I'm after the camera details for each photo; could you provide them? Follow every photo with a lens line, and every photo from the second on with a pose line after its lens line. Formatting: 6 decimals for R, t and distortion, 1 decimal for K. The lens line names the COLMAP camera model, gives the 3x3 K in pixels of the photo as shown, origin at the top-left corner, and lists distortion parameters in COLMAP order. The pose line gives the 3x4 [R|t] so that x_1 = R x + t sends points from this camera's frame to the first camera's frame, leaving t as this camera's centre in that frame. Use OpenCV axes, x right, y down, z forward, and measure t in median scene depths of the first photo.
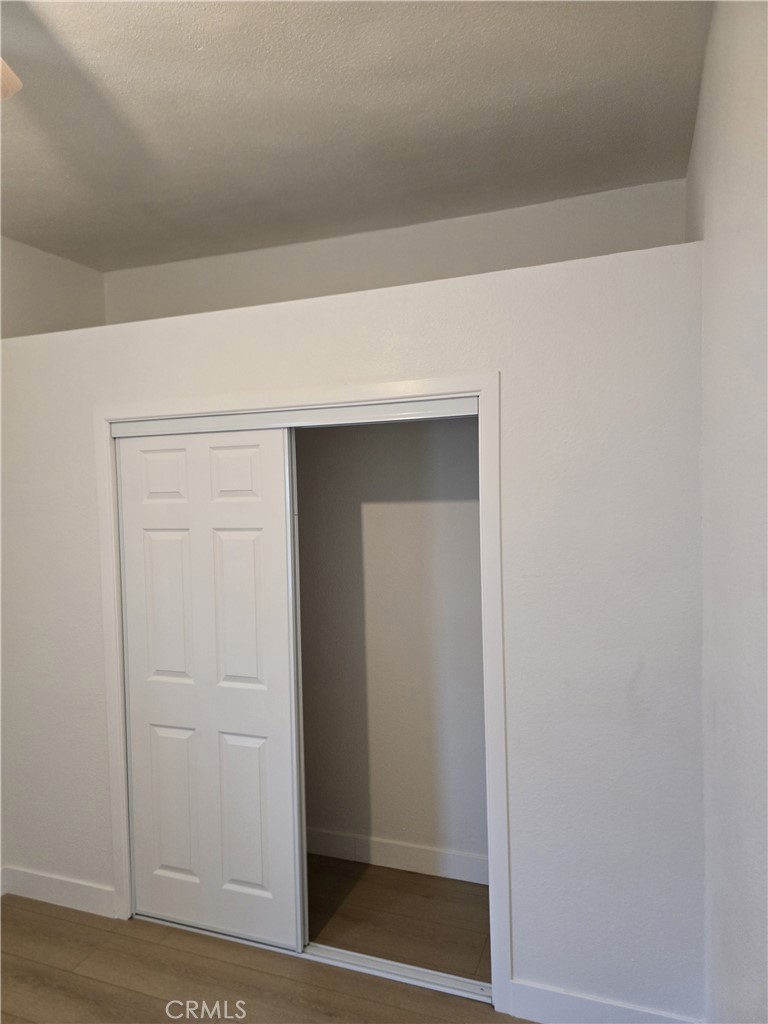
lens RADIAL K [[690.2, 0, 384.3], [0, 690.2, 512.6], [0, 0, 1]] dist [0.030787, -0.022779]
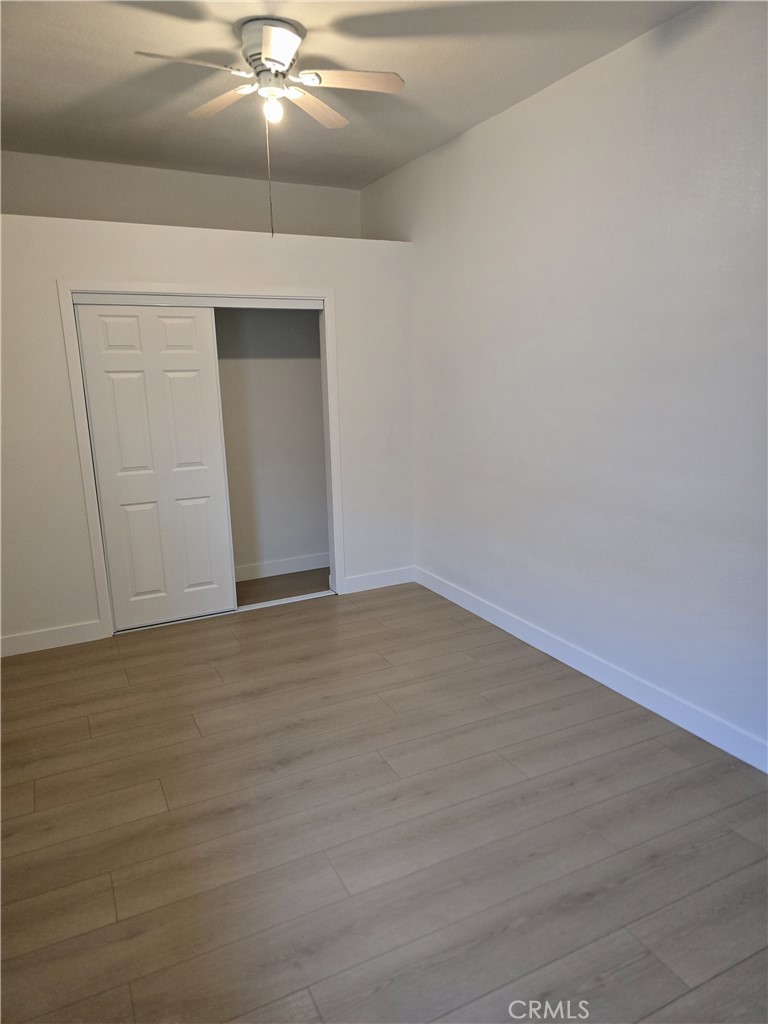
lens RADIAL K [[690.2, 0, 384.9], [0, 690.2, 512.5], [0, 0, 1]] dist [0.030787, -0.022779]
pose [[0.685207, -0.137013, 0.715345, -1.041098], [0.028483, 0.986437, 0.161653, 0.098600], [-0.727791, -0.090390, 0.679816, -0.440668]]
